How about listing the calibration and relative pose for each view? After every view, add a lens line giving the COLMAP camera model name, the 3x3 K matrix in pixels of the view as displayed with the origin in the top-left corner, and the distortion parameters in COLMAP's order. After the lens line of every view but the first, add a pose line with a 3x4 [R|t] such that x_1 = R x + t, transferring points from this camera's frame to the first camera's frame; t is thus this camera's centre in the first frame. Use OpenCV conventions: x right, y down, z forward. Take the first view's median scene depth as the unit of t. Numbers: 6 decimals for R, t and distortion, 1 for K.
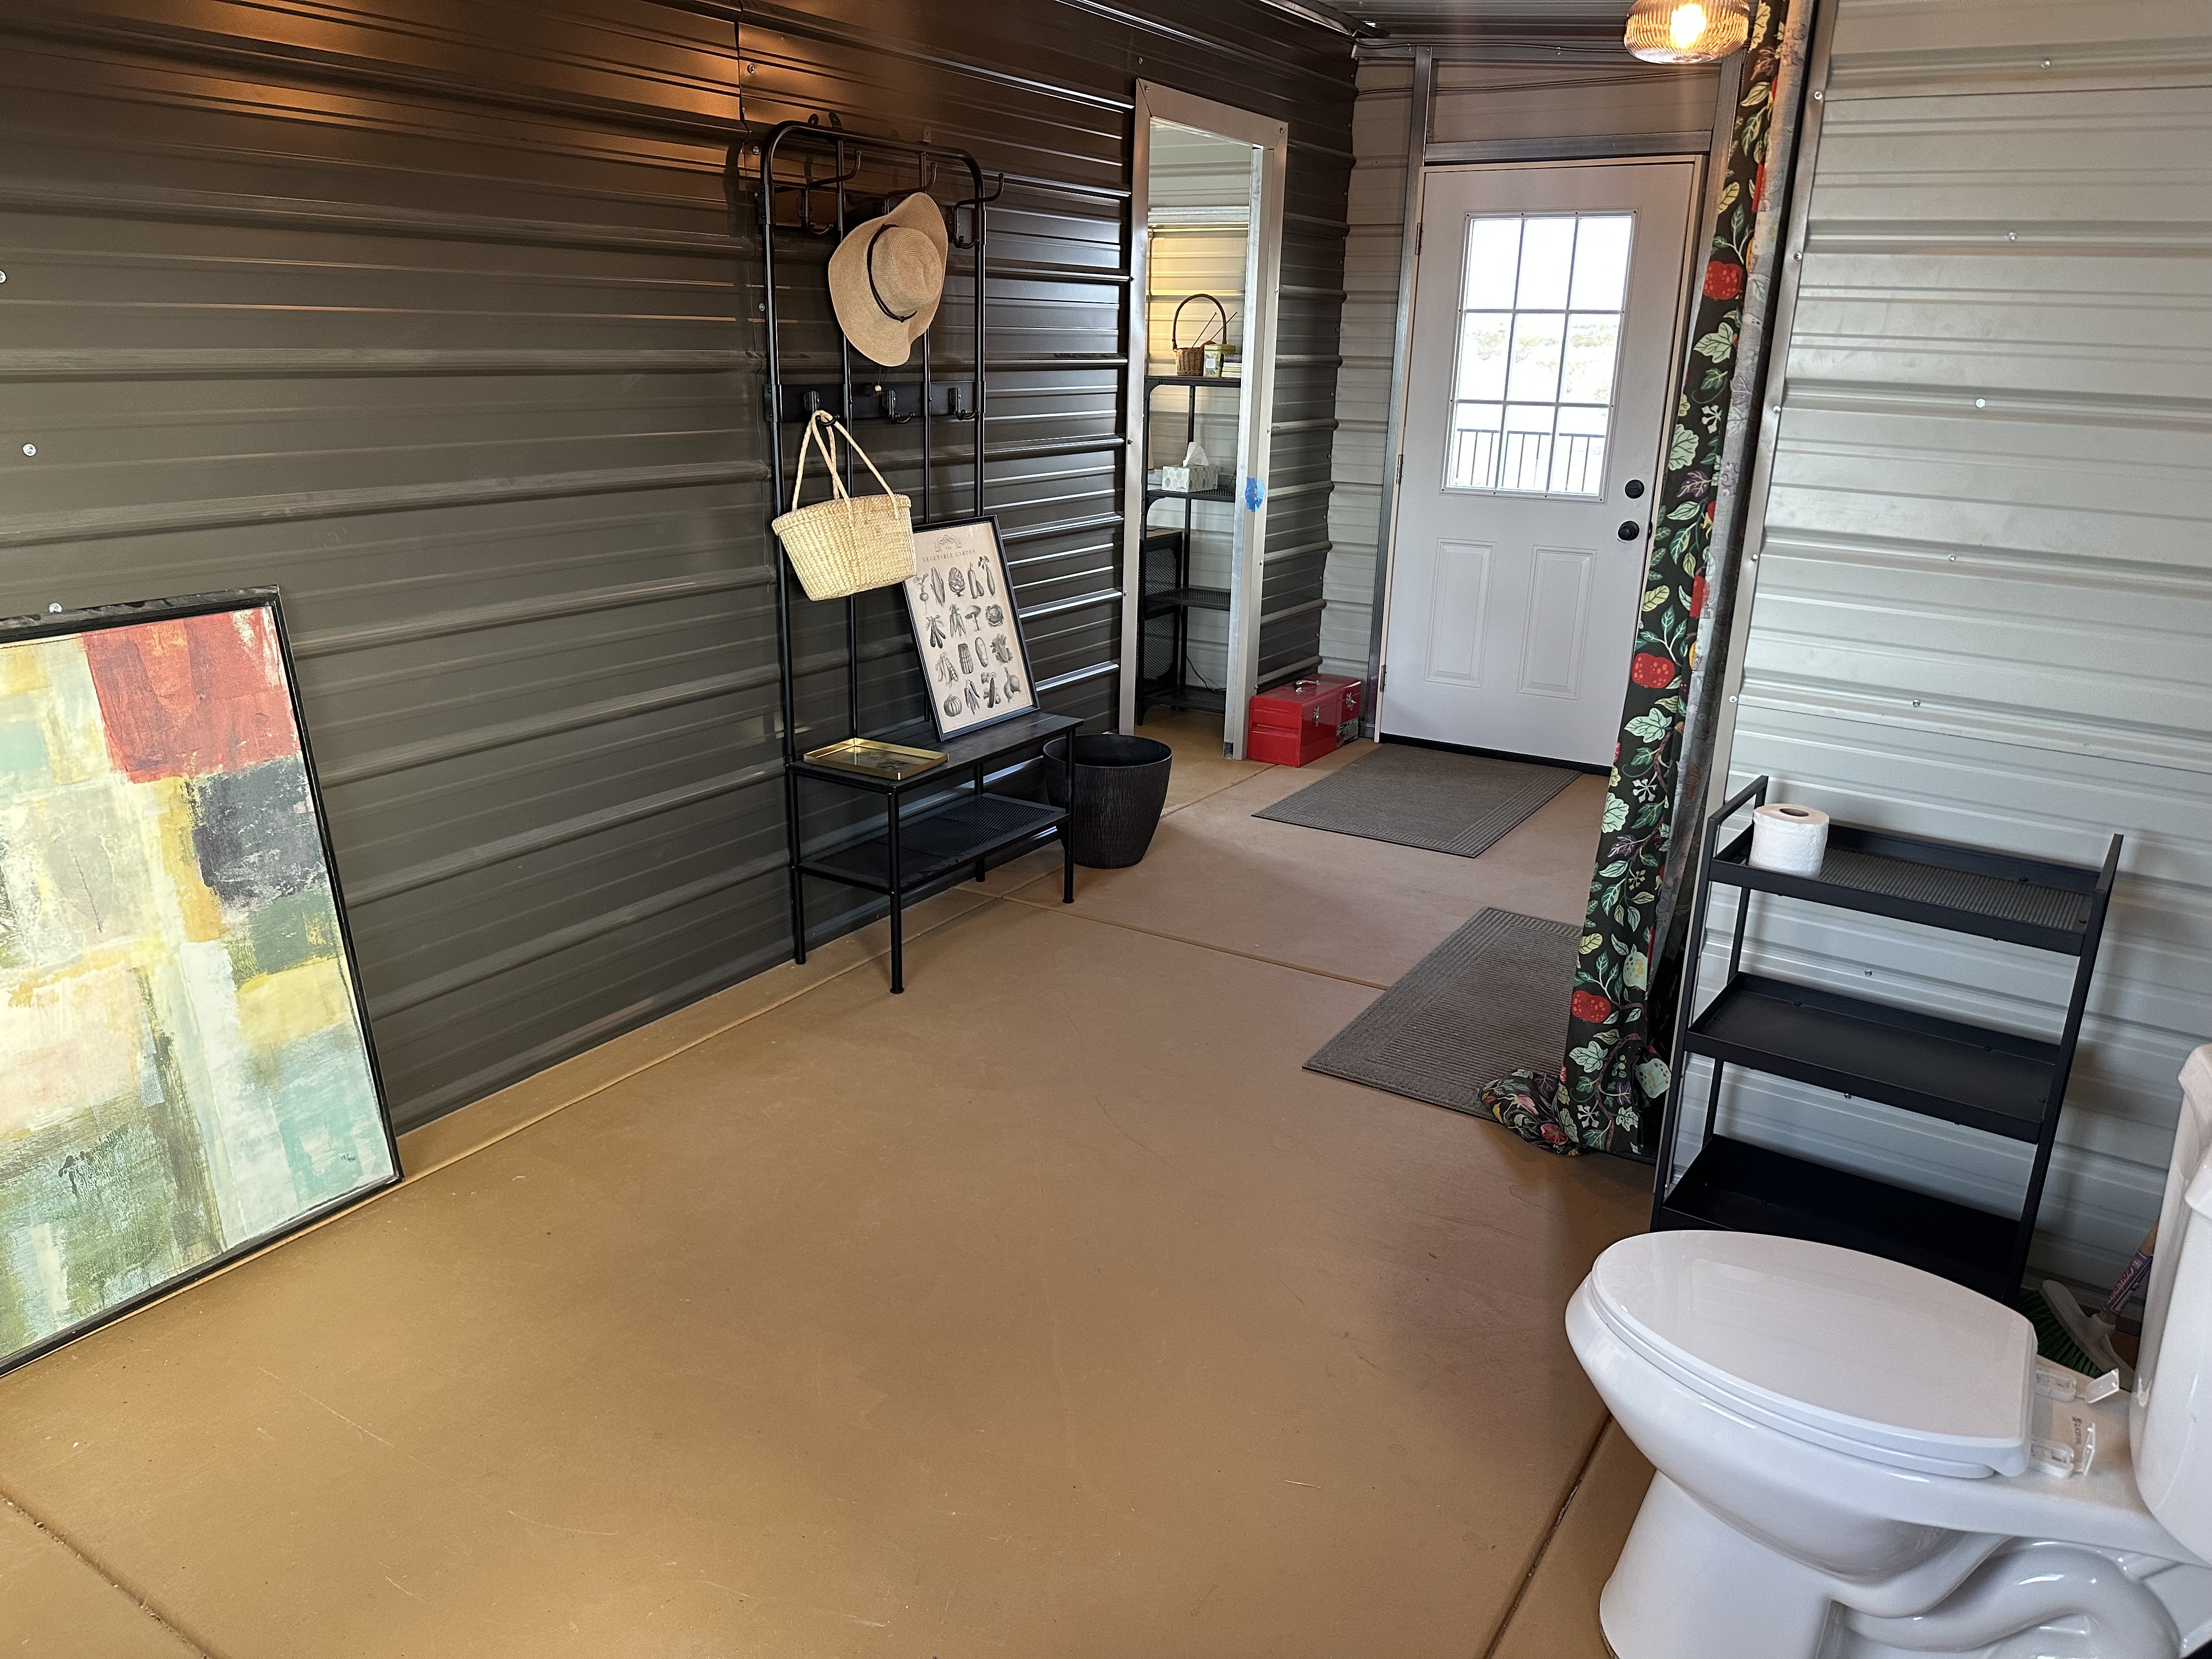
lens RADIAL K [[1572.0, 0, 1106.0], [0, 1572.0, 829.5], [0, 0, 1]] dist [0.096139, -0.125594]
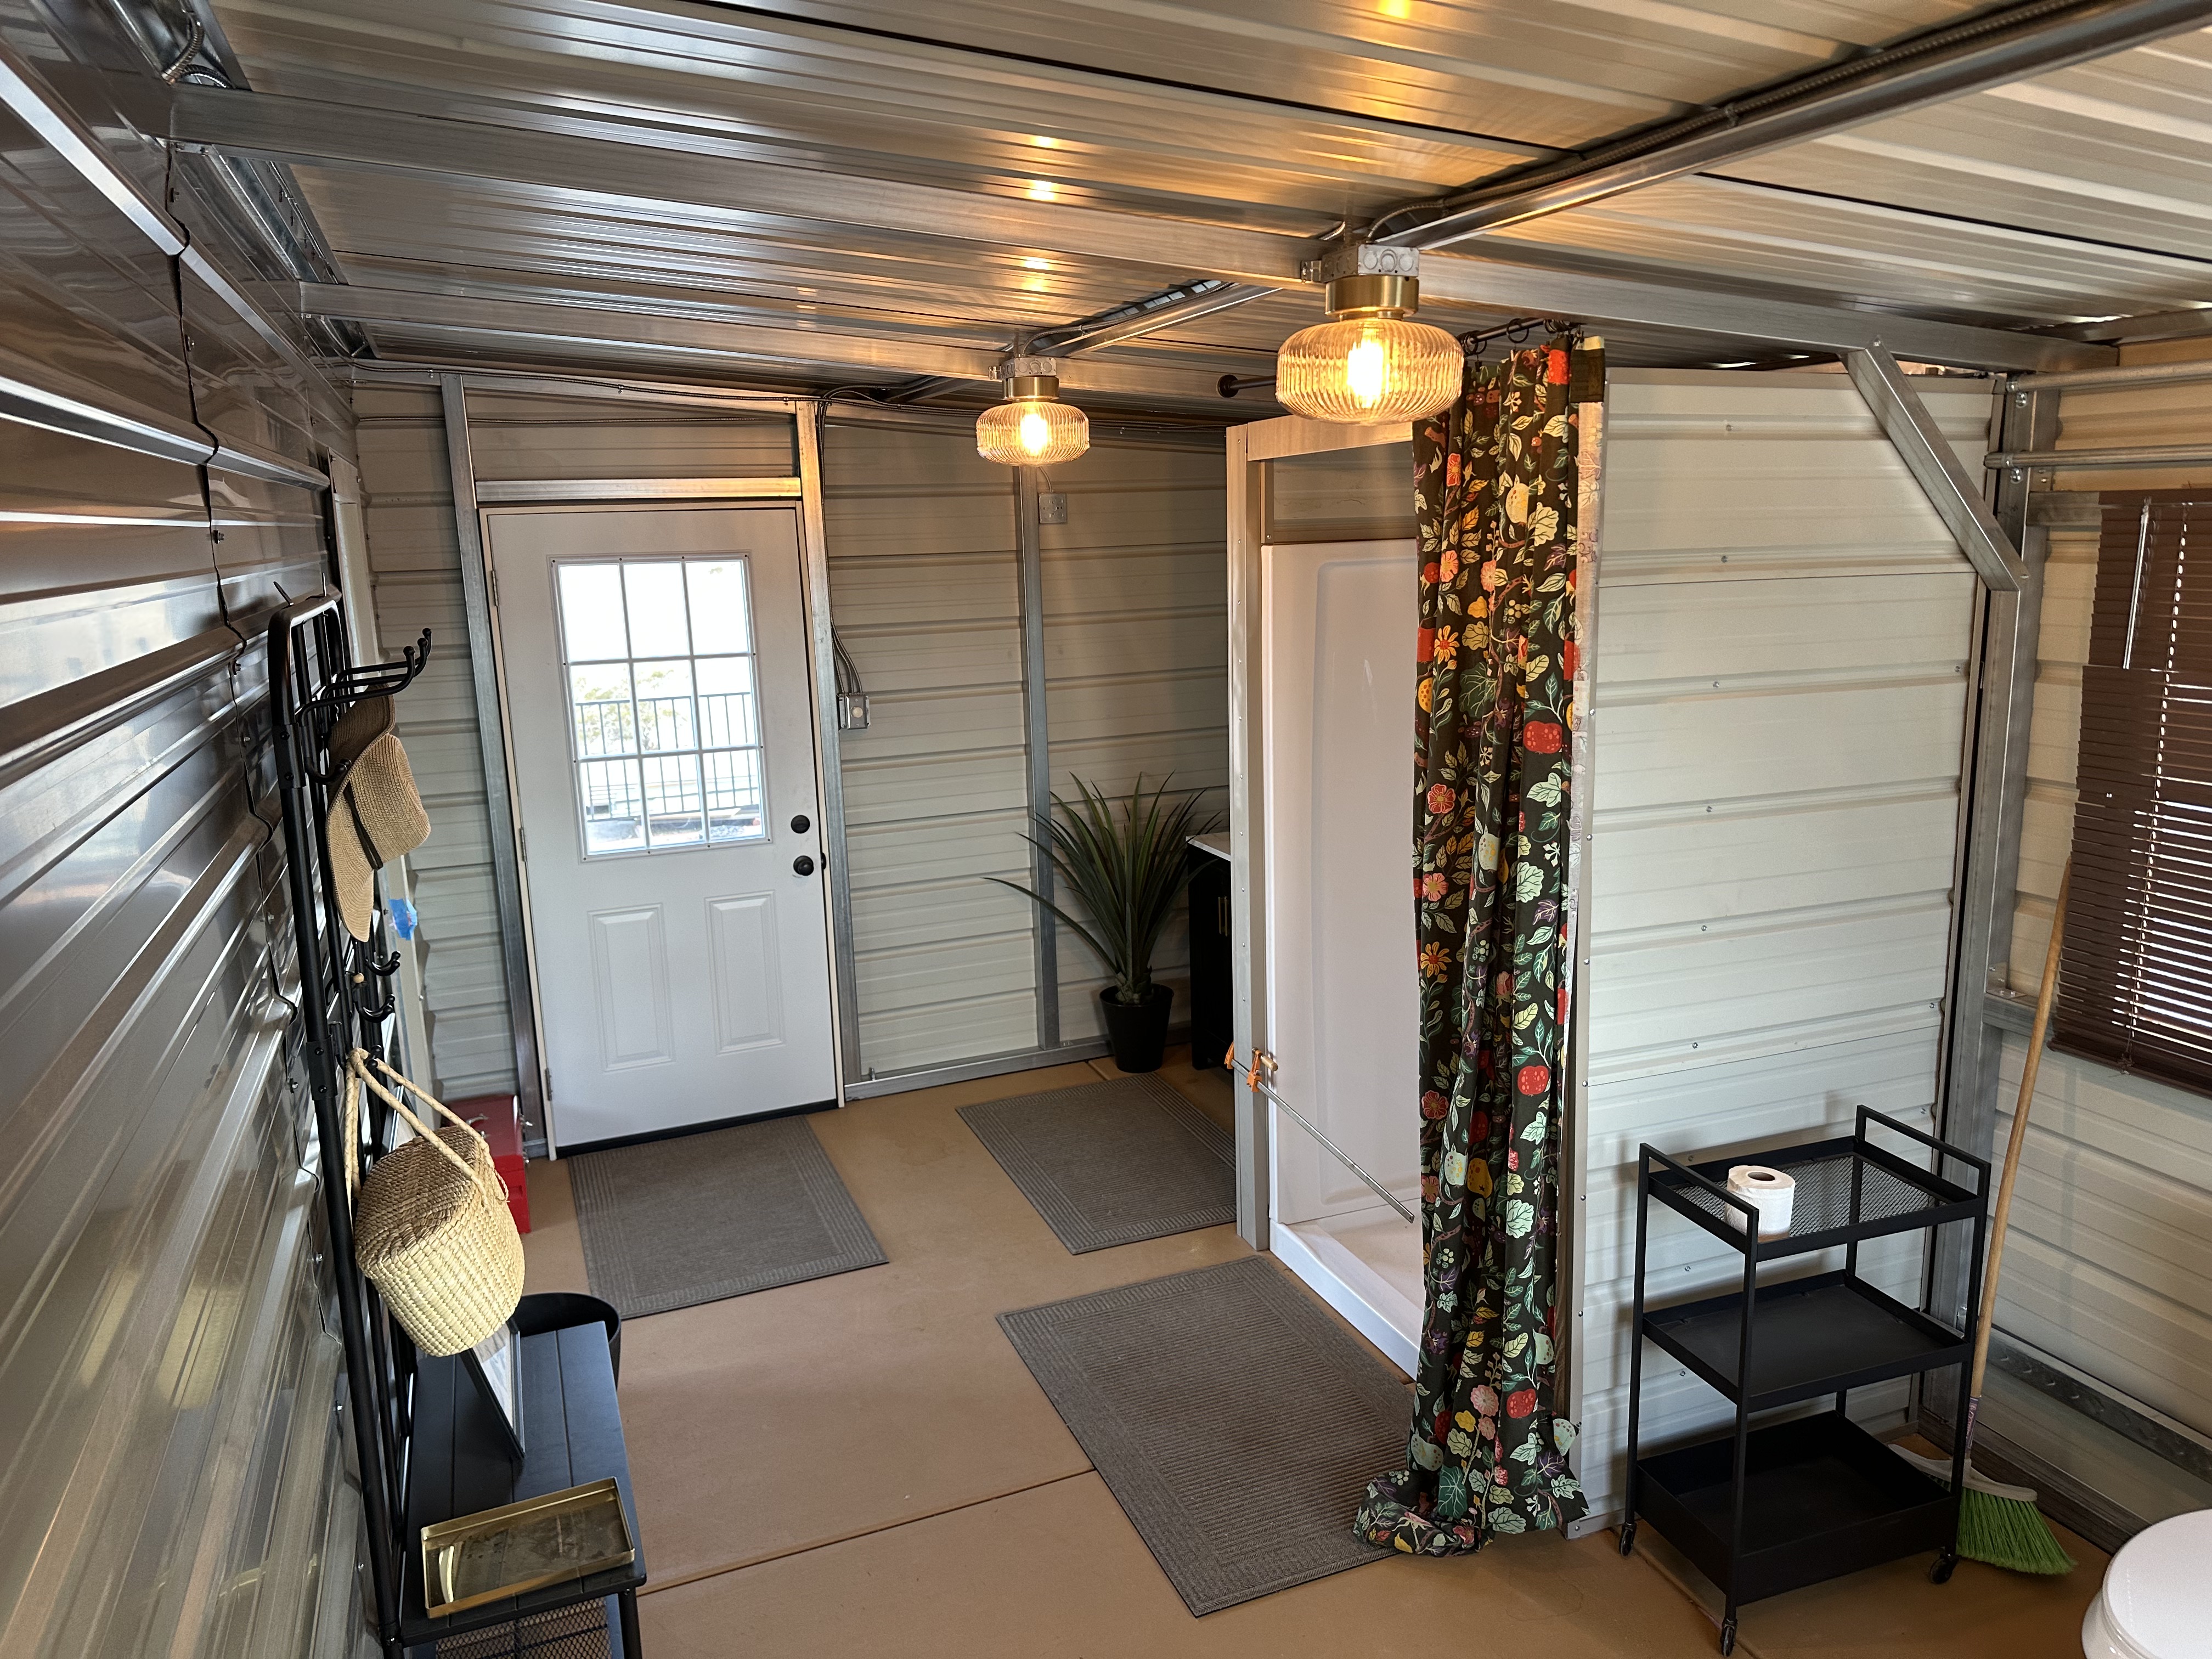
lens RADIAL K [[1572.0, 0, 1106.0], [0, 1572.0, 829.5], [0, 0, 1]] dist [0.096139, -0.125594]
pose [[0.591136, -0.198754, 0.781700, -0.578019], [0.282993, 0.958661, 0.029743, -0.346354], [-0.755297, 0.203634, 0.622945, 0.480712]]
